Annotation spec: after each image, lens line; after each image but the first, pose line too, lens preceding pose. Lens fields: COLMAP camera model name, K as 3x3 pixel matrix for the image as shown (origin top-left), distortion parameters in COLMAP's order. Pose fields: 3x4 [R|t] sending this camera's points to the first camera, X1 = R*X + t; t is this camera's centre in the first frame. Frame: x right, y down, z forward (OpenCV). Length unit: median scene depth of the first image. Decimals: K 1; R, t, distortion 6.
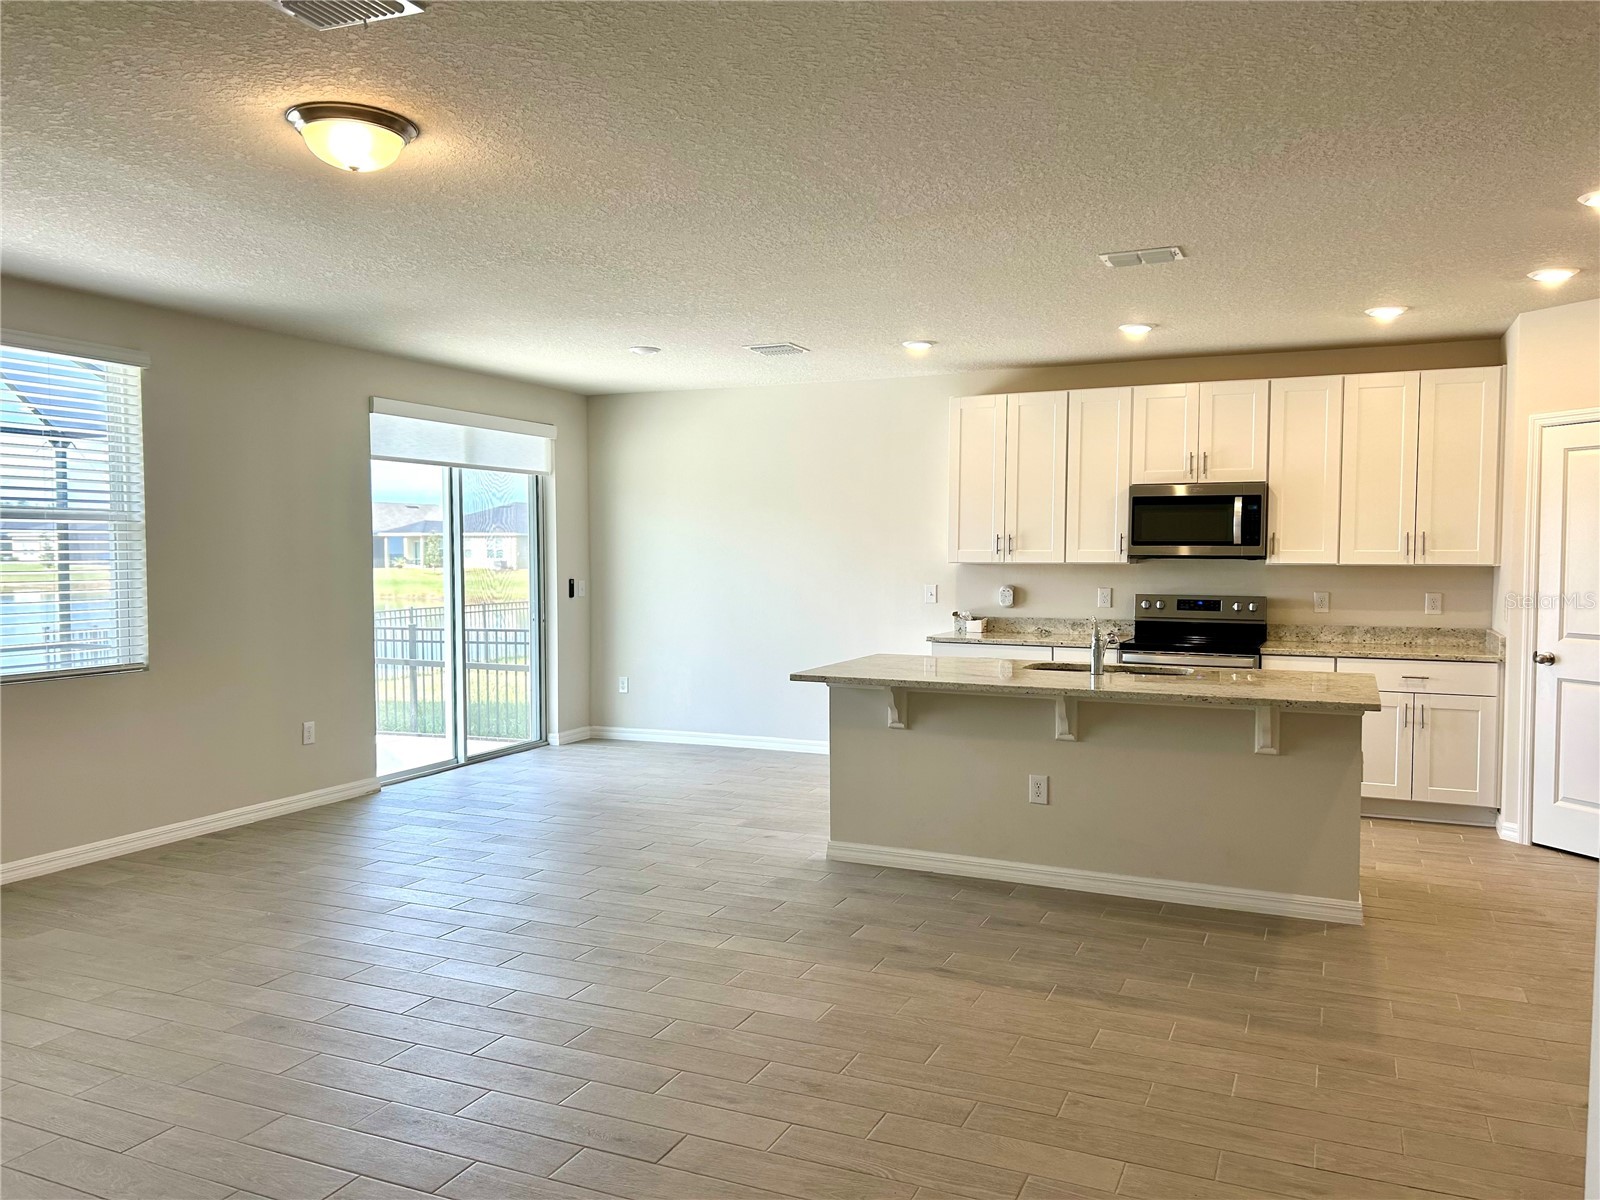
lens RADIAL K [[1214.4, 0, 793.6], [0, 1214.4, 601.3], [0, 0, 1]] dist [0.021558, -0.005038]
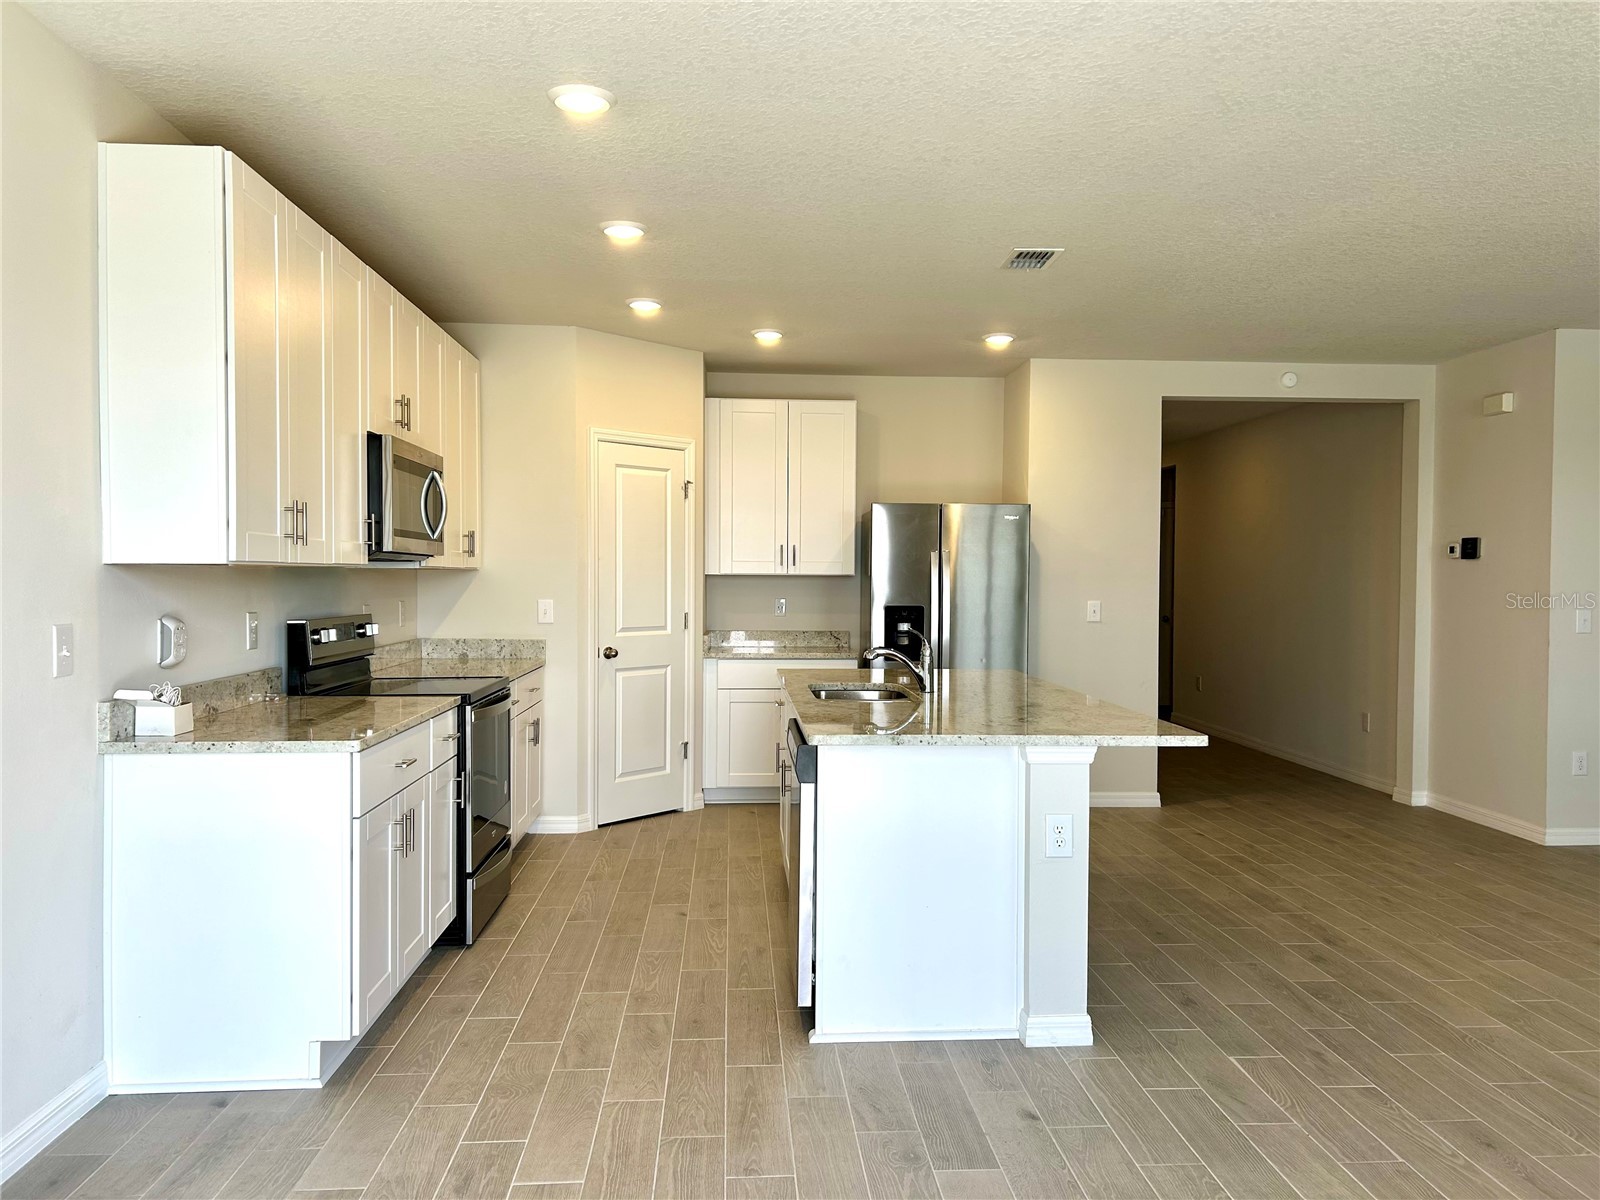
lens RADIAL K [[1214.4, 0, 793.6], [0, 1214.4, 601.3], [0, 0, 1]] dist [0.021558, -0.005038]
pose [[-0.481686, -0.020037, 0.876115, -0.368577], [0.033746, 0.998573, 0.041391, -0.034181], [-0.875694, 0.049502, -0.480323, 1.211170]]
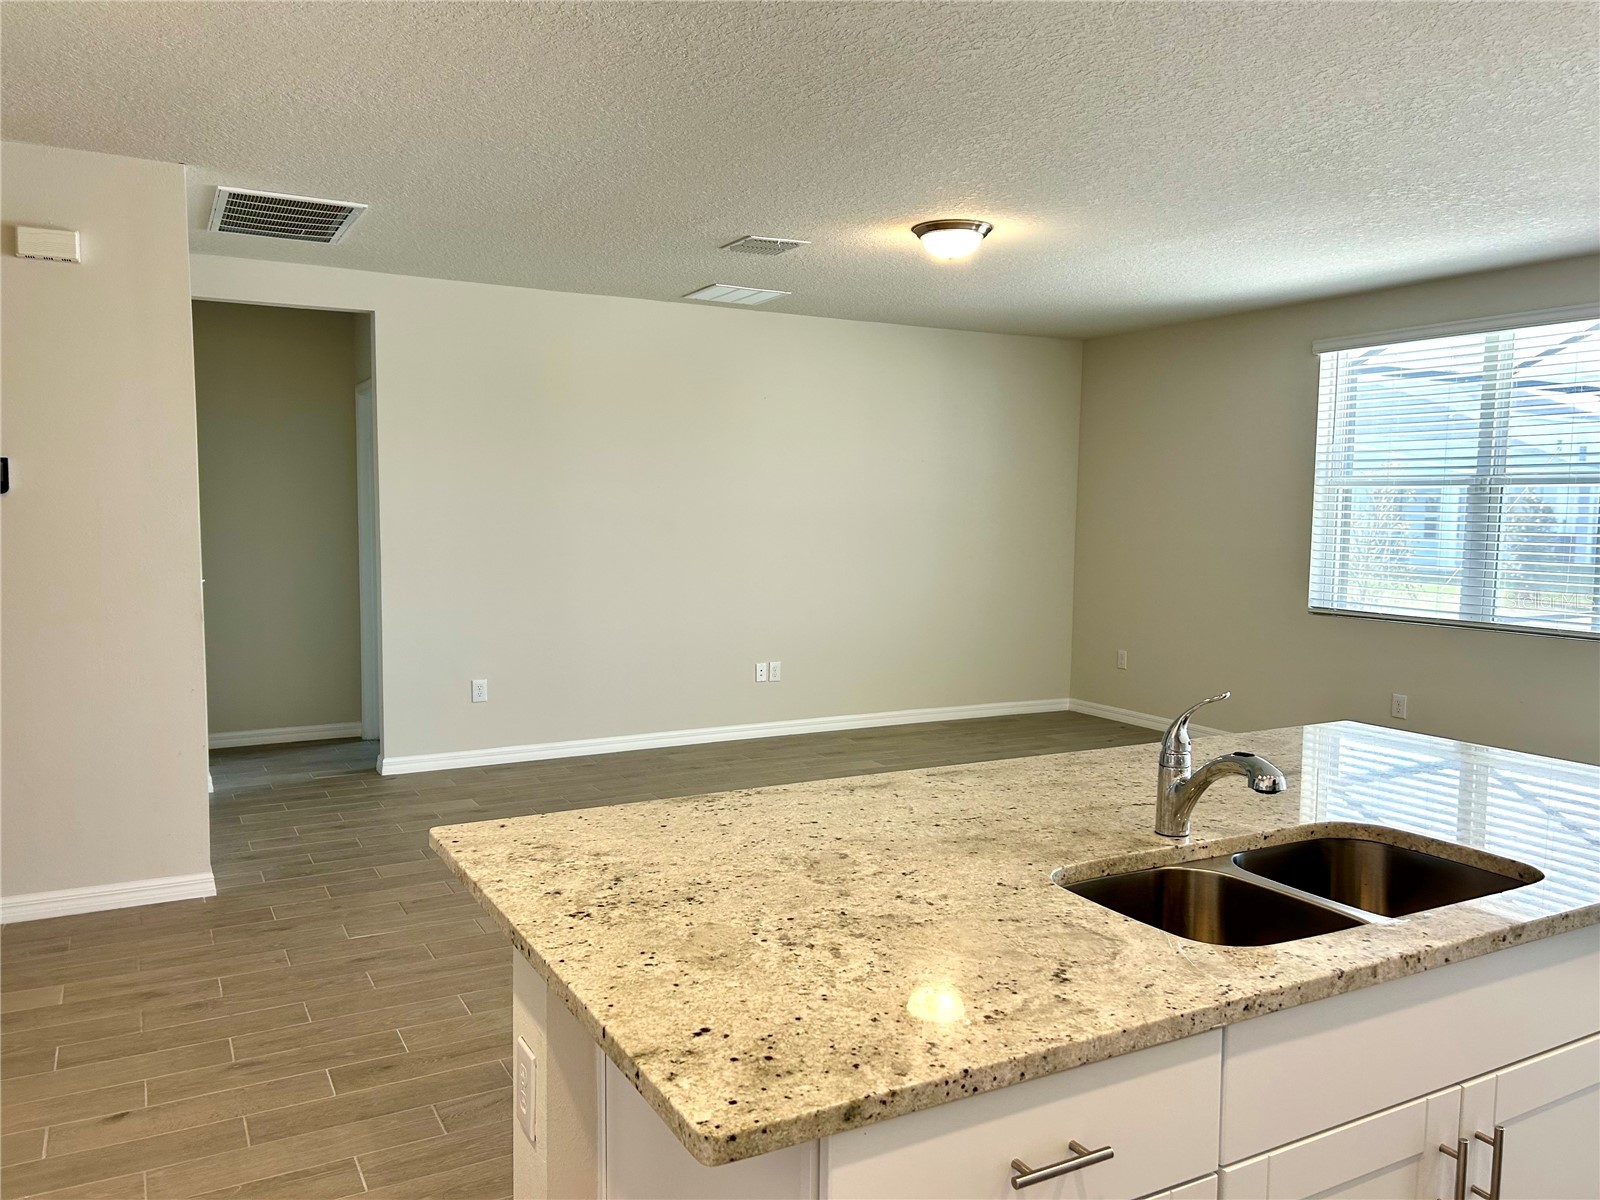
lens RADIAL K [[1214.4, 0, 793.6], [0, 1214.4, 601.3], [0, 0, 1]] dist [0.021558, -0.005038]
pose [[-0.598345, 0.059750, -0.799008, 0.512426], [-0.050690, 0.992395, 0.112171, -0.042707], [0.799634, 0.107618, -0.590766, 0.914897]]
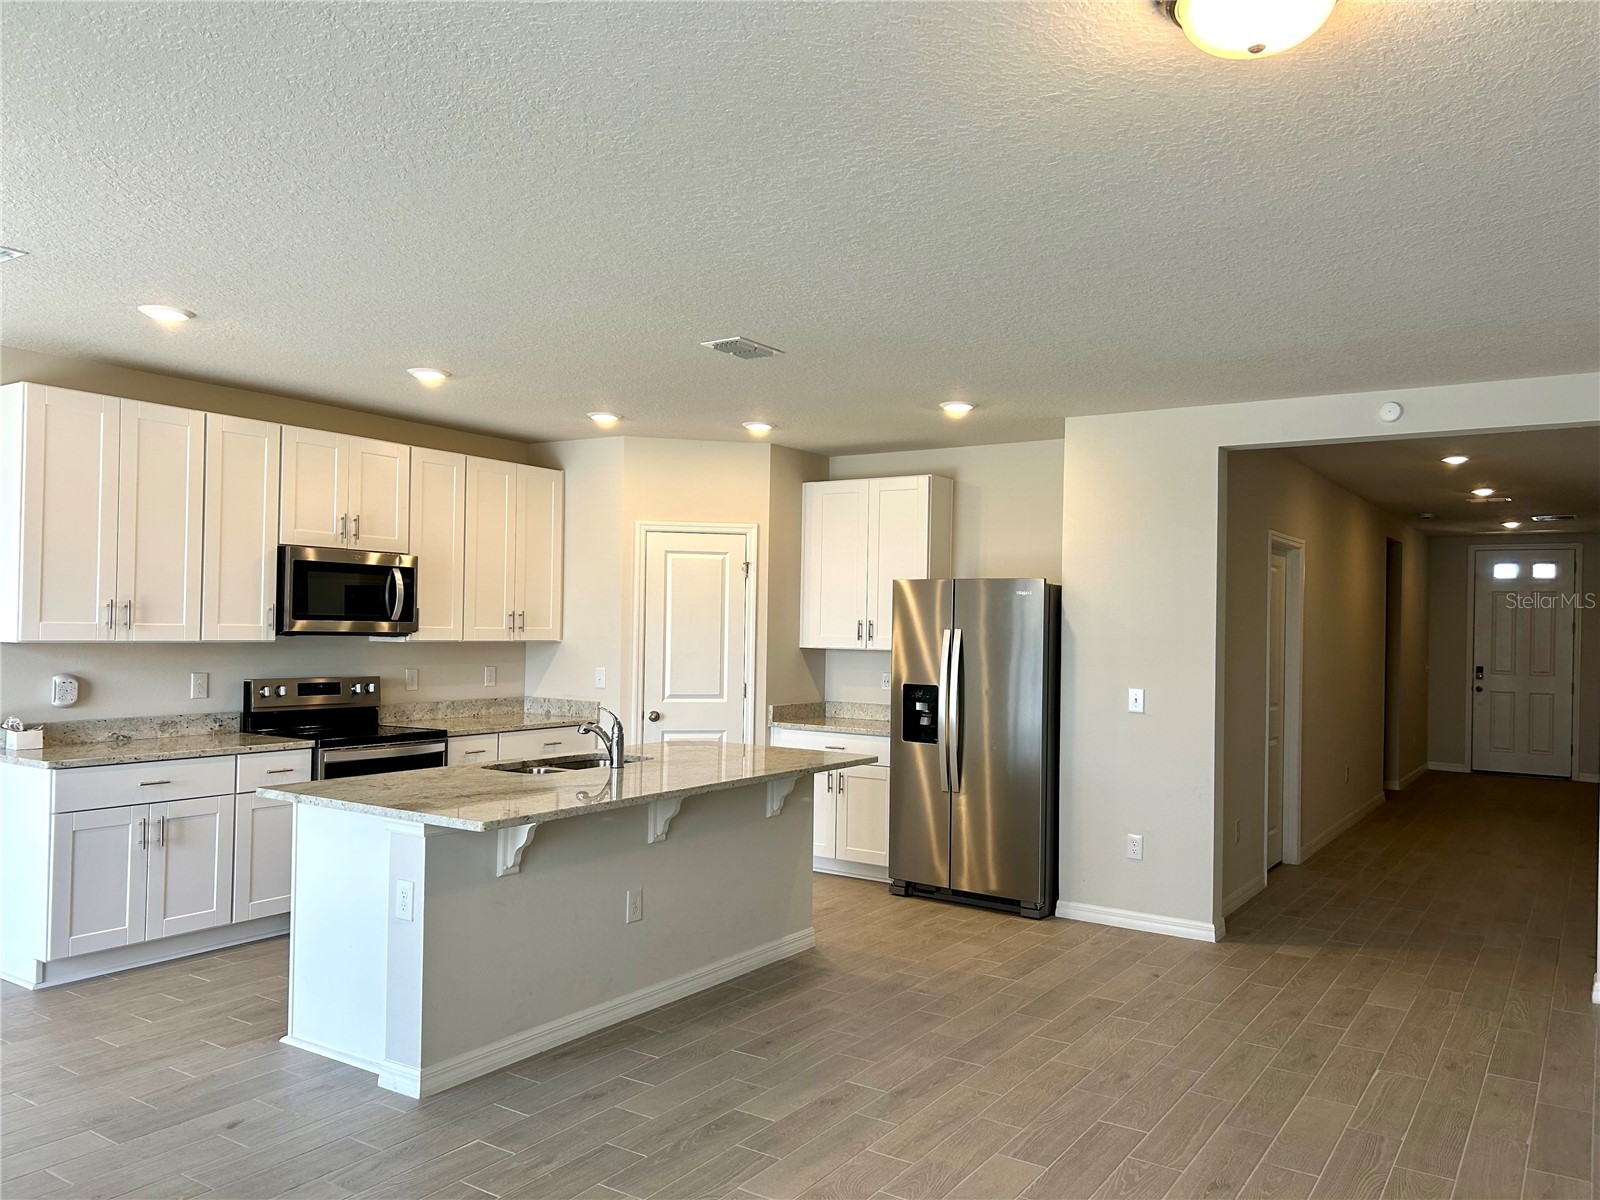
lens RADIAL K [[1214.4, 0, 793.6], [0, 1214.4, 601.3], [0, 0, 1]] dist [0.021558, -0.005038]
pose [[0.158818, 0.021437, 0.987075, -0.514662], [0.026985, 0.999297, -0.026045, -0.030110], [-0.986939, 0.030772, 0.158127, 0.585526]]
